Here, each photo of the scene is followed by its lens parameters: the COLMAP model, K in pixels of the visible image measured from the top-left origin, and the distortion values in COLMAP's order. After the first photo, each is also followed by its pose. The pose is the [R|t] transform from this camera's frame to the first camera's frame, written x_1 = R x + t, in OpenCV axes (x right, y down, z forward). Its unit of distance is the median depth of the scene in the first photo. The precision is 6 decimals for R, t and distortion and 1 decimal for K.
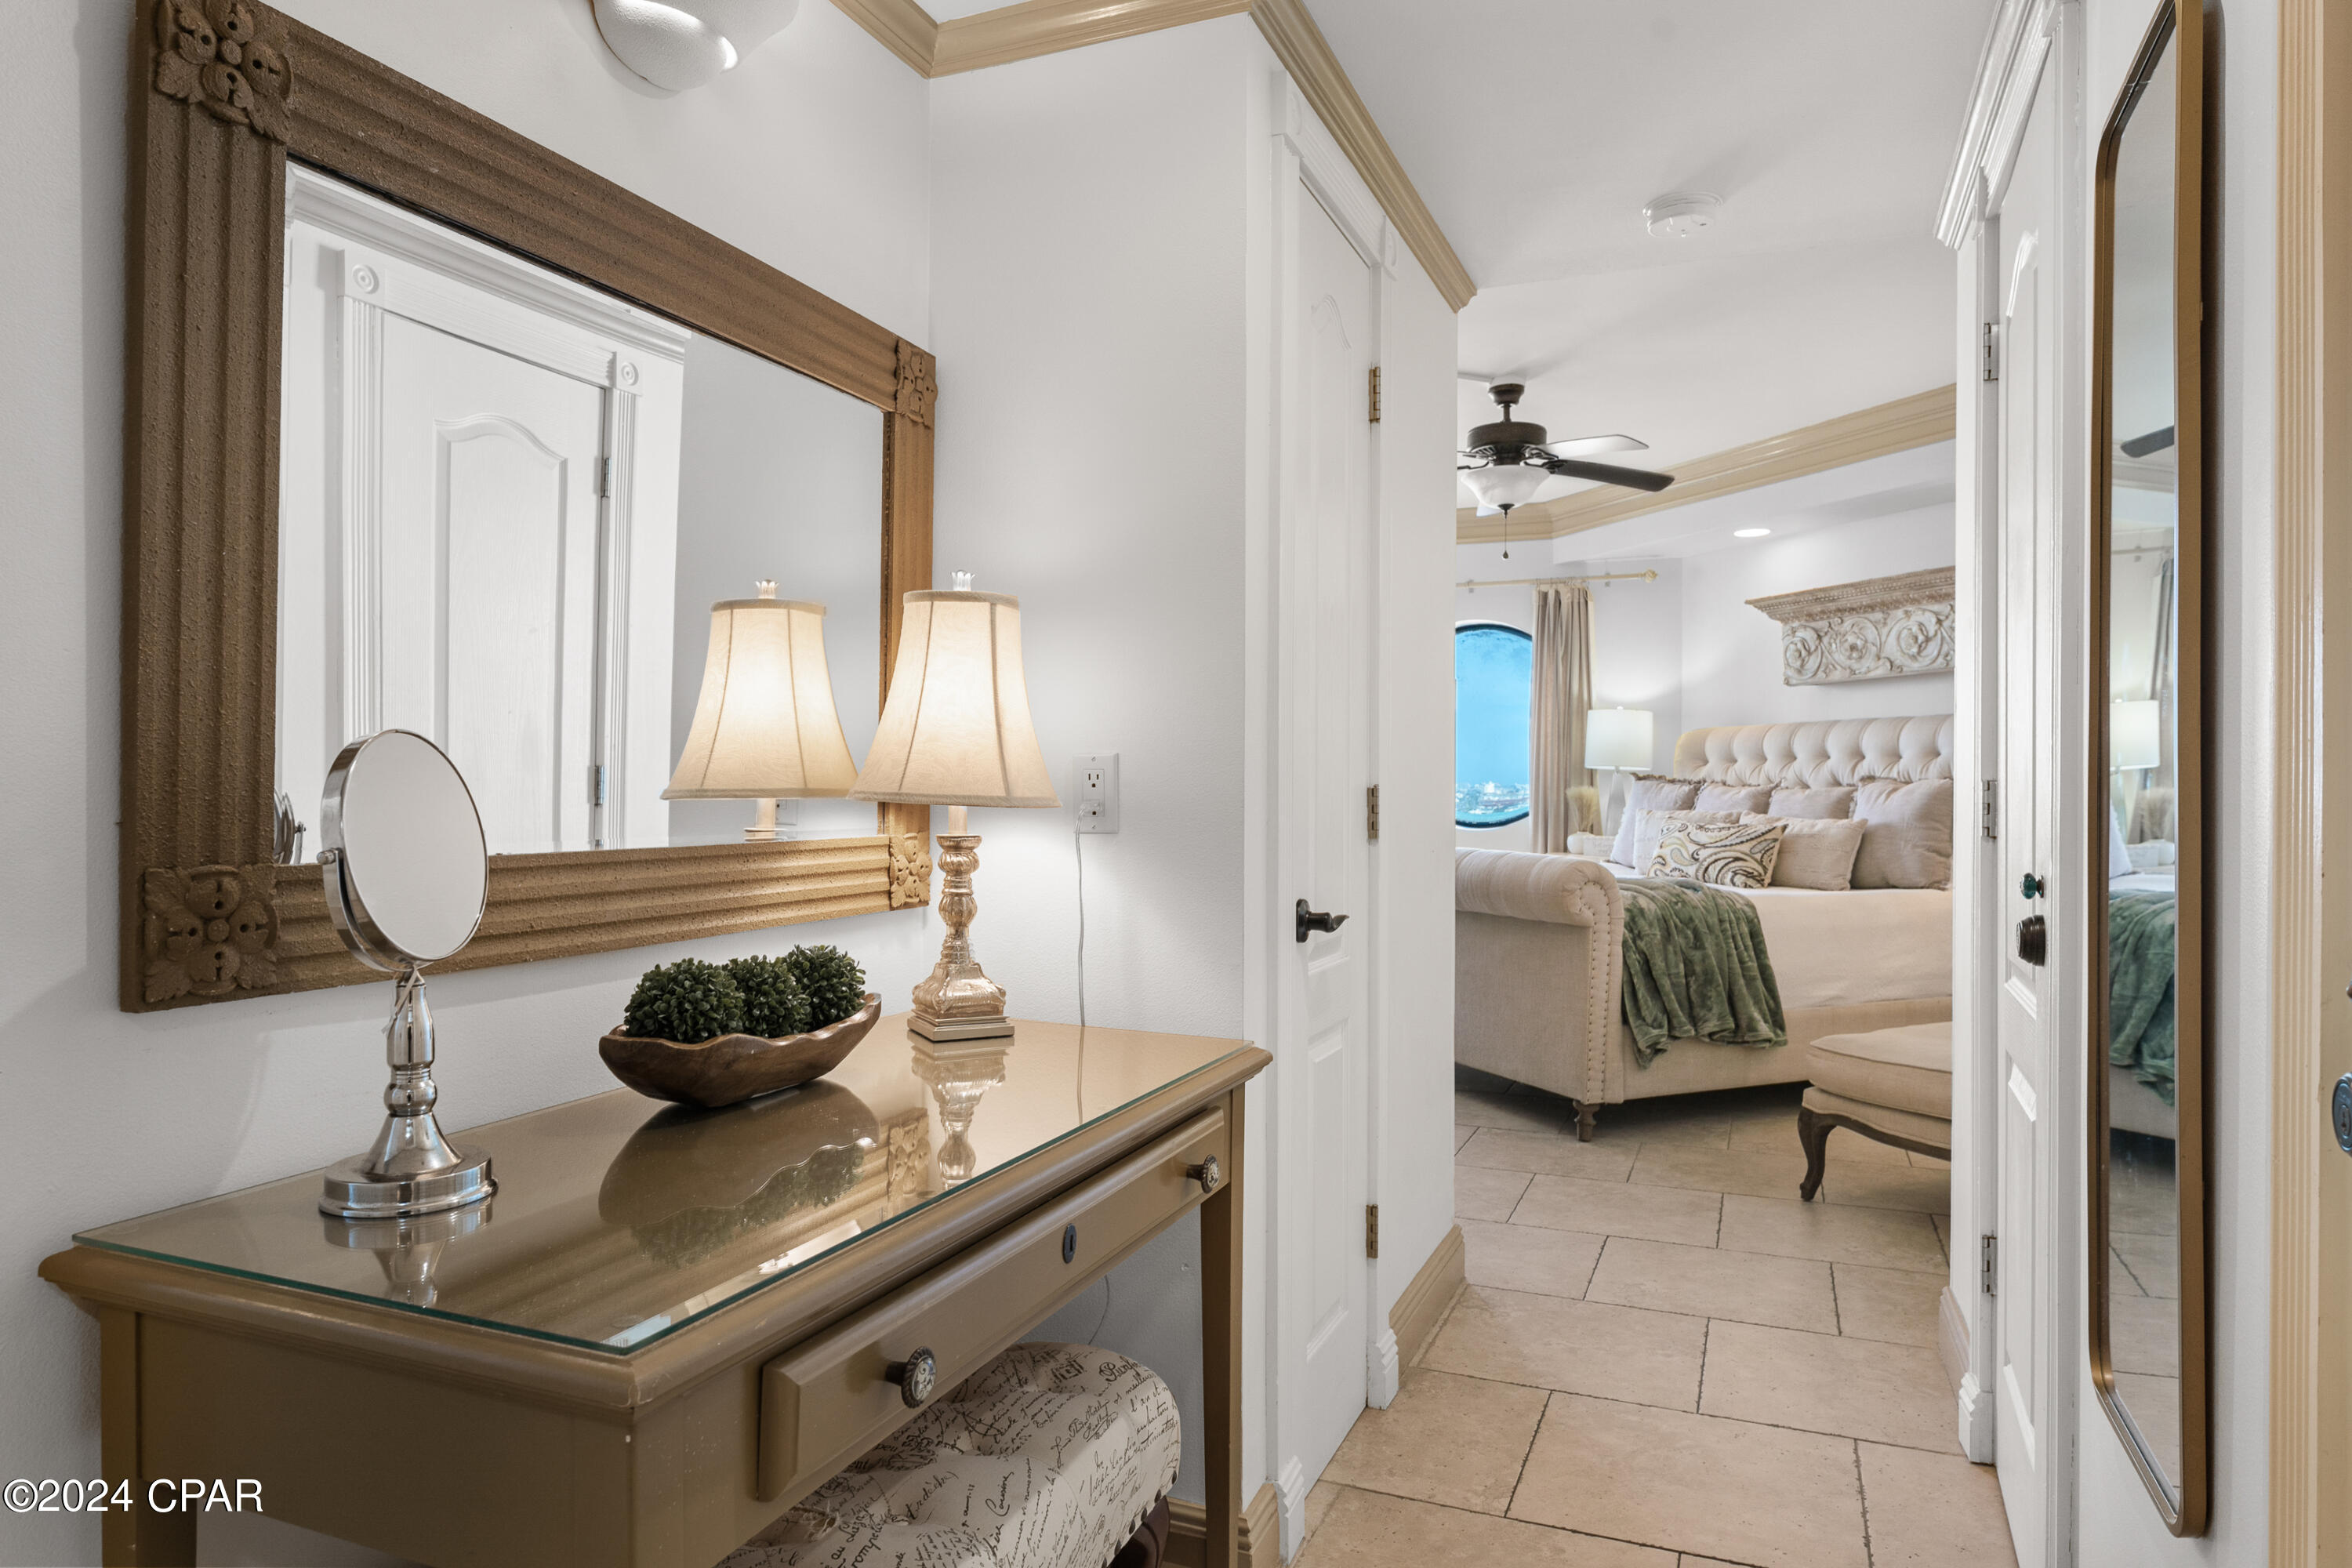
lens RADIAL K [[1429.1, 0, 1173.6], [0, 1429.1, 790.5], [0, 0, 1]] dist [0.002610, 0.000066]
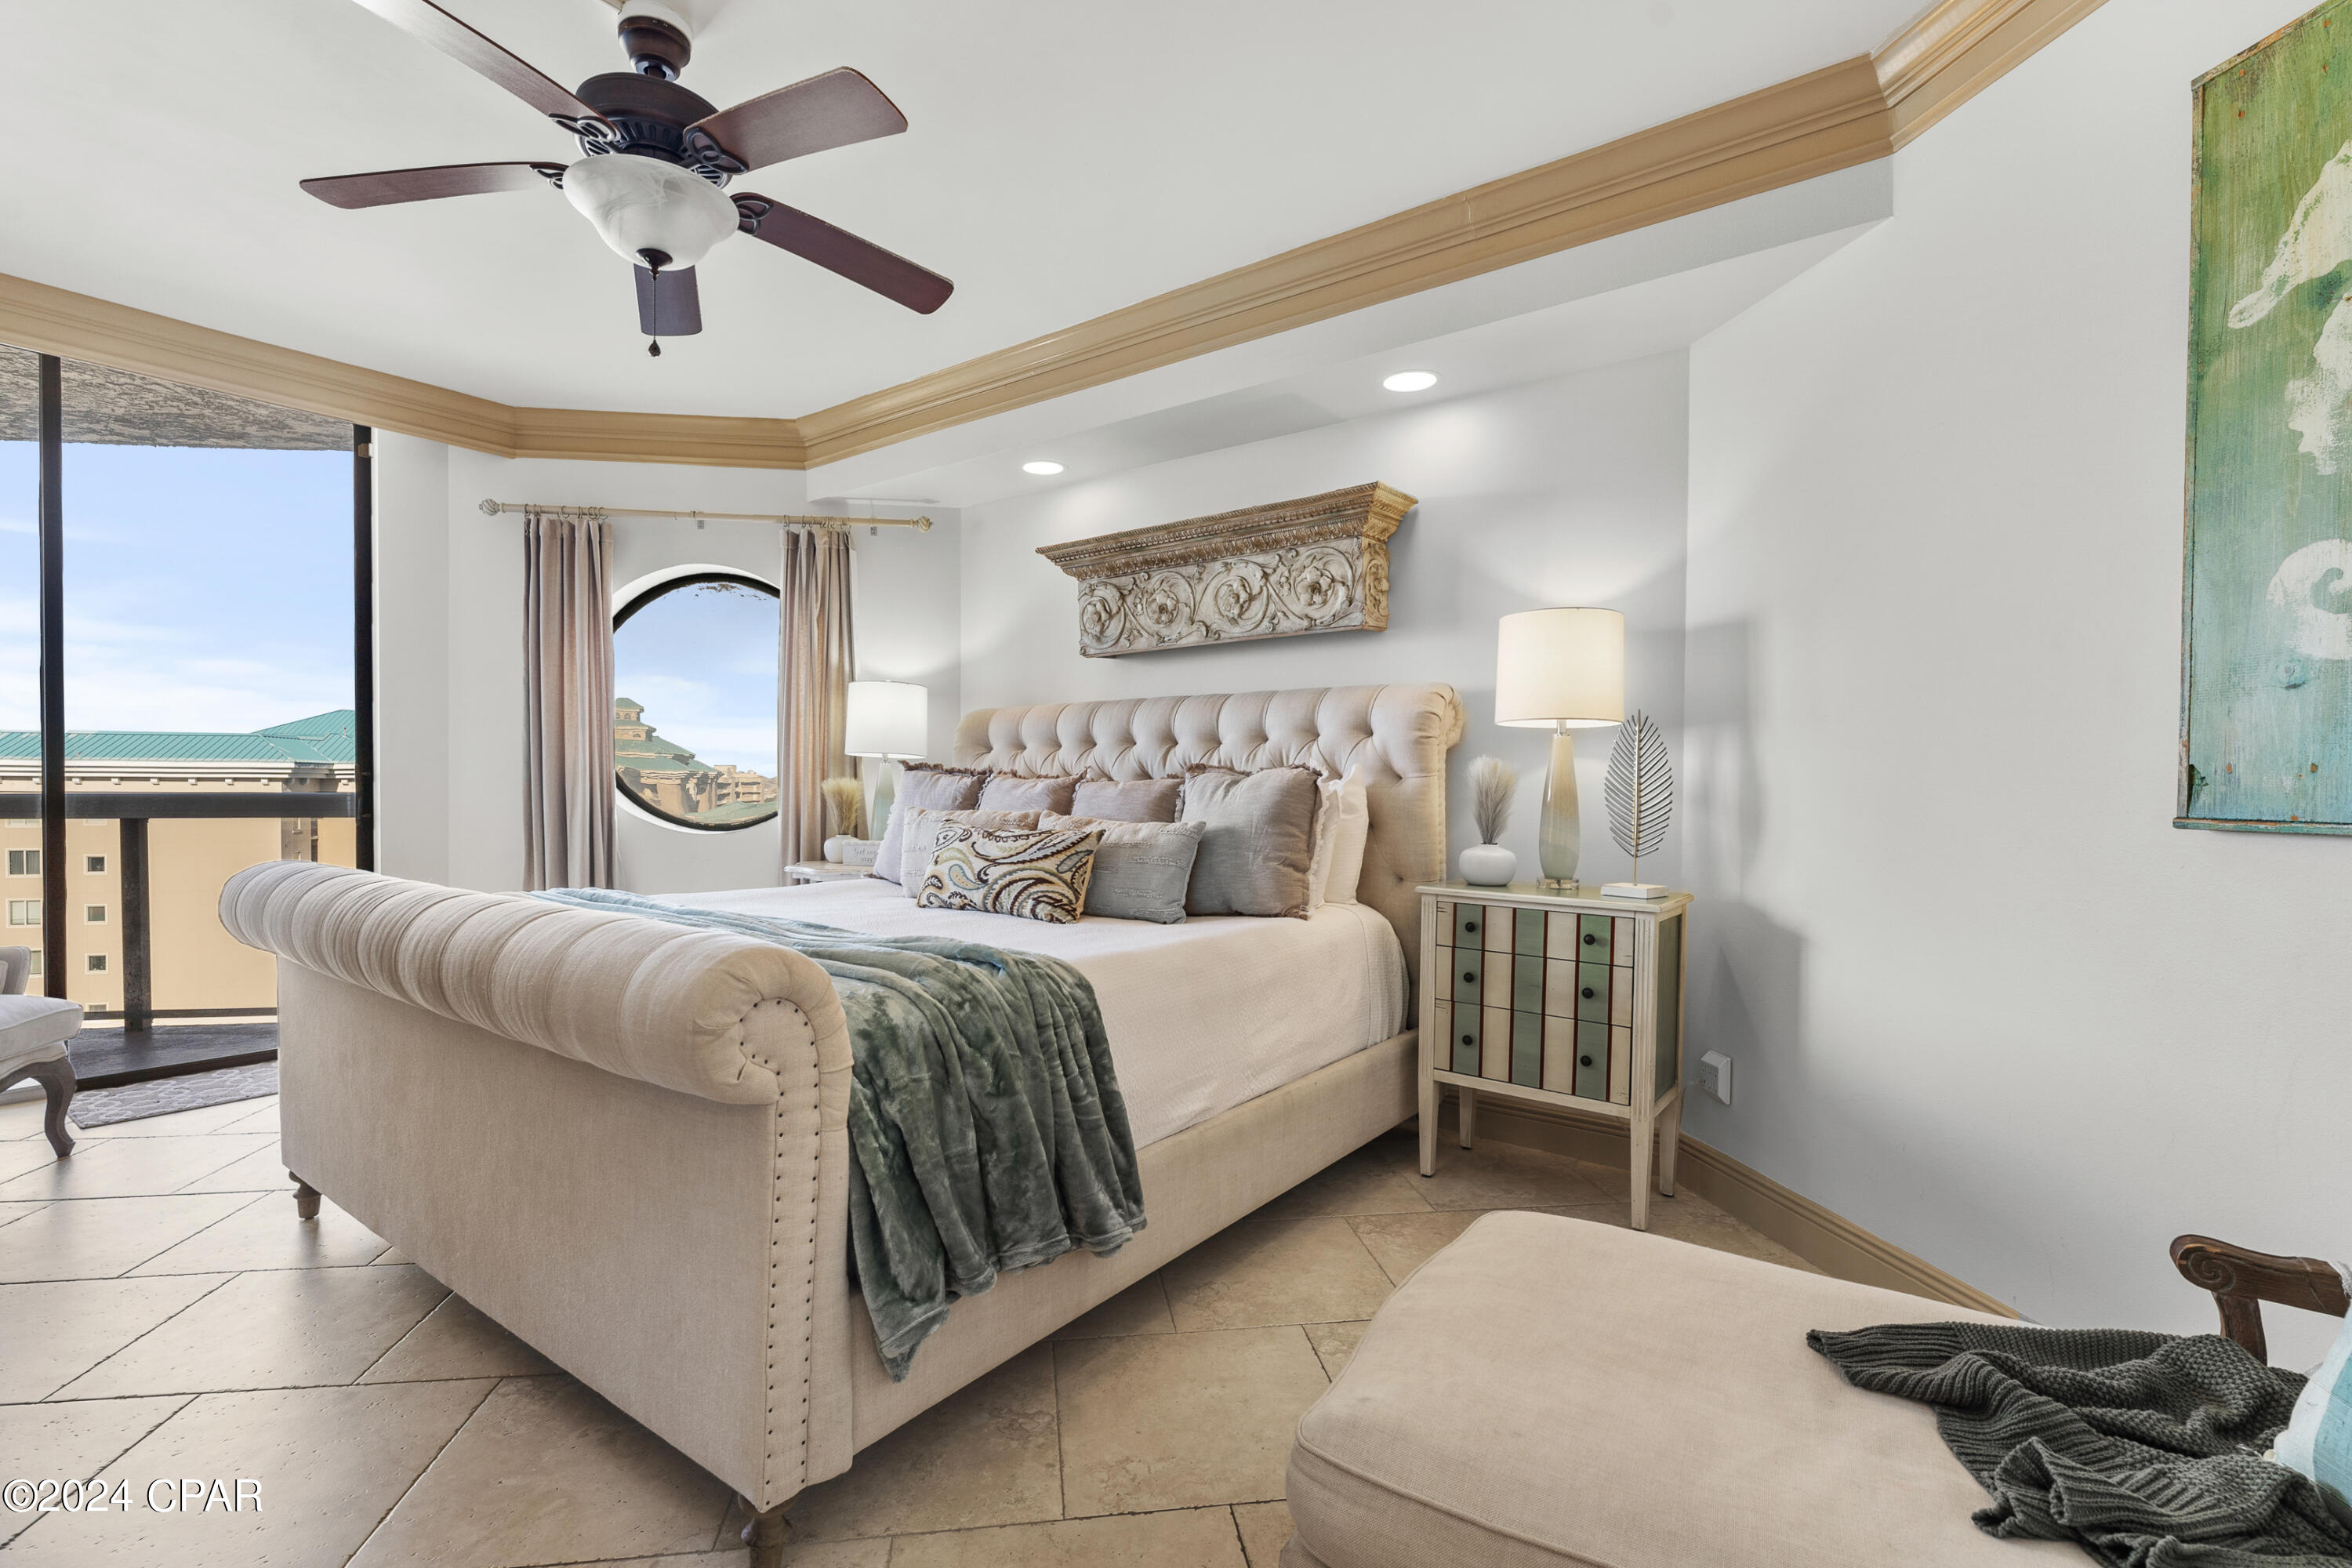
lens RADIAL K [[1120.1, 0, 1174.4], [0, 1120.1, 798.5], [0, 0, 1]] dist [-0.014789, 0.000226]
pose [[0.860843, -0.007746, 0.508812, 0.160424], [0.000885, 0.999905, 0.013725, -0.000135], [-0.508871, -0.011365, 0.860768, 0.461626]]
